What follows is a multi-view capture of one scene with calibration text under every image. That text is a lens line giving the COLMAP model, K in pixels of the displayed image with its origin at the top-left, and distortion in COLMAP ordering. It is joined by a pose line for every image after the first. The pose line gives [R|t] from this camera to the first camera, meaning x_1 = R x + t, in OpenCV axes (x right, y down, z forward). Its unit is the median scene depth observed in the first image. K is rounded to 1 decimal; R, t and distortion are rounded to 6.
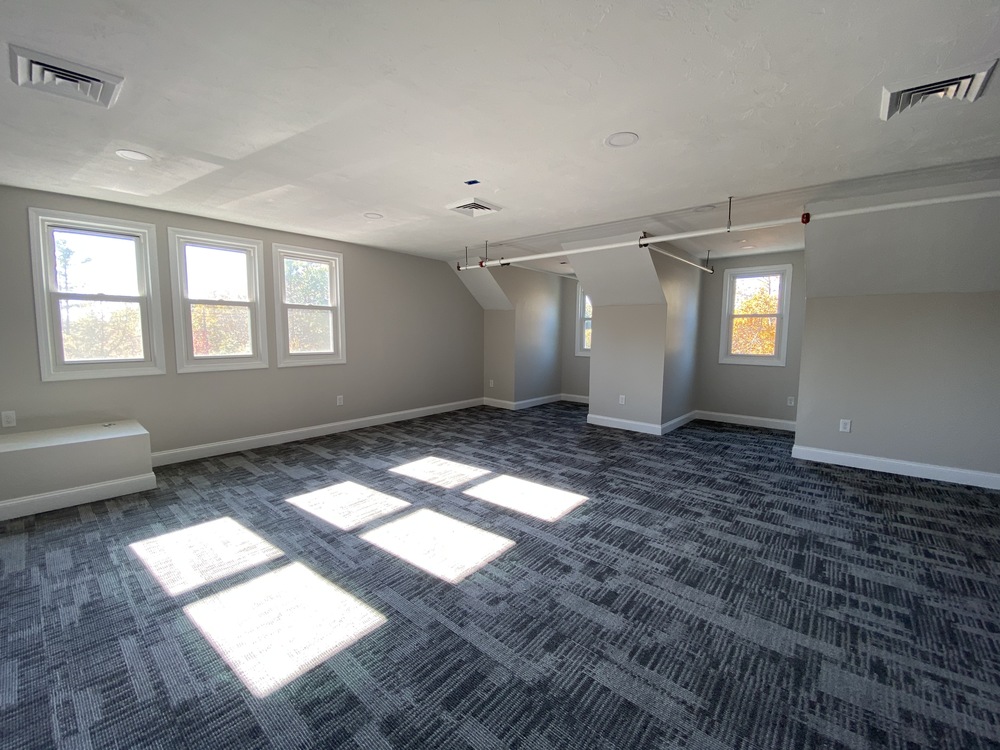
lens RADIAL K [[406.8, 0, 498.9], [0, 406.8, 374.1], [0, 0, 1]] dist [0.021076, -0.021370]
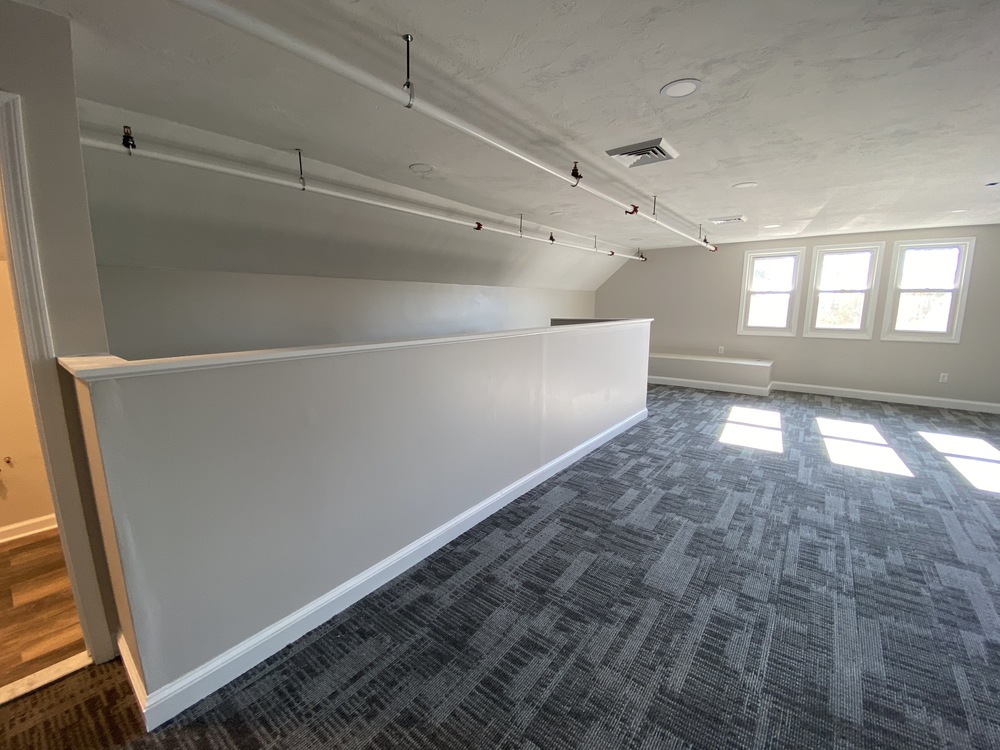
lens RADIAL K [[406.8, 0, 498.9], [0, 406.8, 374.1], [0, 0, 1]] dist [0.021076, -0.021370]
pose [[0.048203, 0.161945, -0.985622, 0.911070], [-0.100796, 0.982520, 0.156506, 0.012021], [0.993739, 0.091803, 0.063684, -0.336101]]
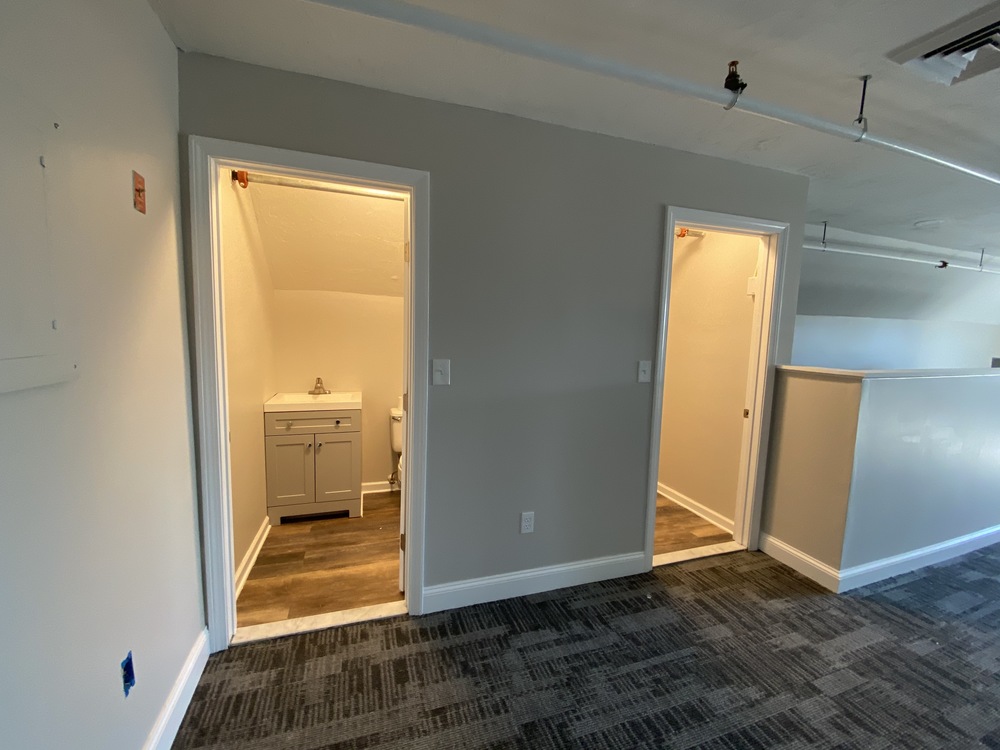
lens RADIAL K [[406.8, 0, 498.9], [0, 406.8, 374.1], [0, 0, 1]] dist [0.021076, -0.021370]
pose [[-0.514232, 0.071805, -0.854640, 1.390100], [-0.114289, 0.981864, 0.151262, 0.068607], [0.850002, 0.175460, -0.496700, -0.827269]]
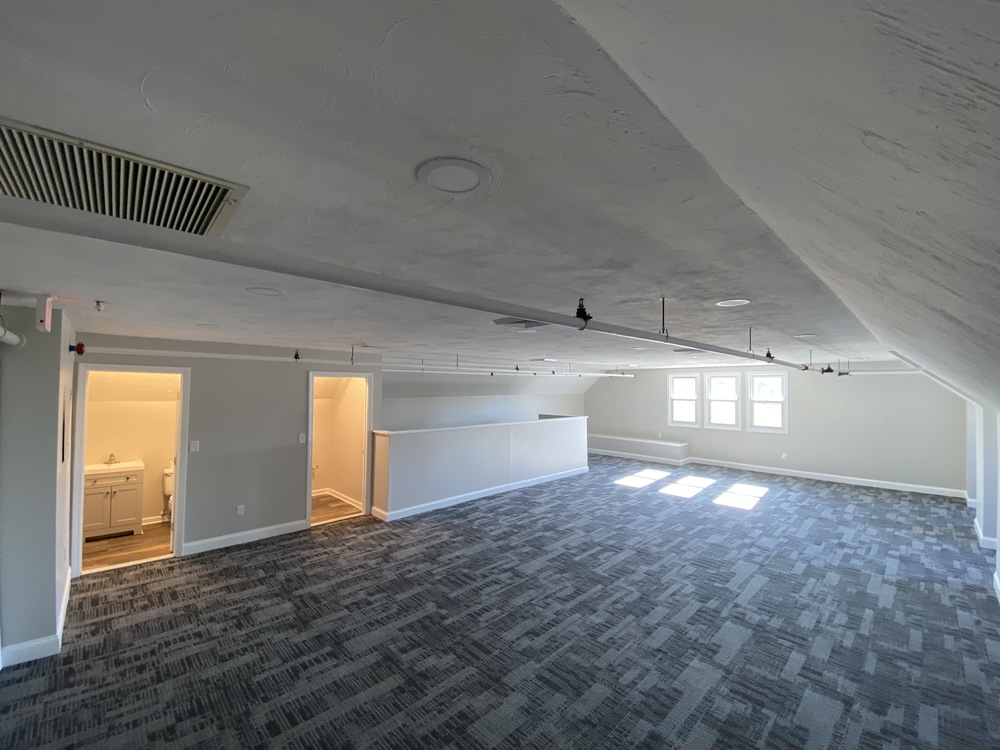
lens RADIAL K [[406.8, 0, 498.9], [0, 406.8, 374.1], [0, 0, 1]] dist [0.021076, -0.021370]
pose [[-0.095335, -0.037868, -0.994725, 2.215092], [-0.108960, 0.993669, -0.027385, -0.152264], [0.989464, 0.105775, -0.098858, -0.063972]]
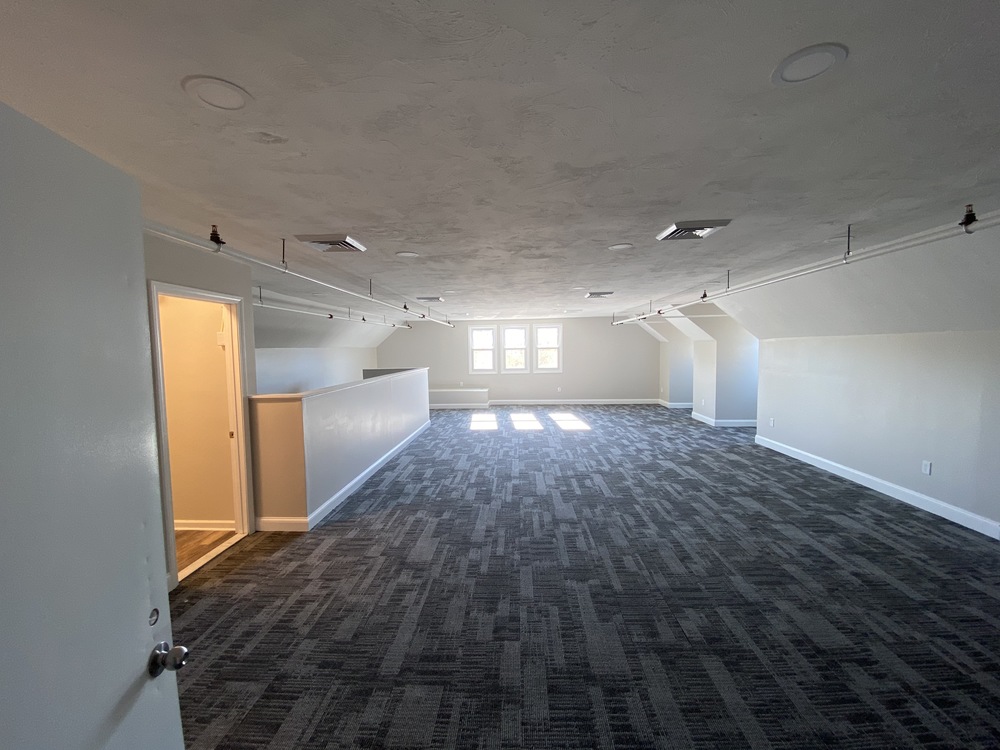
lens RADIAL K [[406.8, 0, 498.9], [0, 406.8, 374.1], [0, 0, 1]] dist [0.021076, -0.021370]
pose [[0.615964, 0.033251, -0.787072, 1.713969], [-0.059758, 0.998202, -0.004596, 0.016912], [0.785504, 0.049865, 0.616844, -0.917495]]
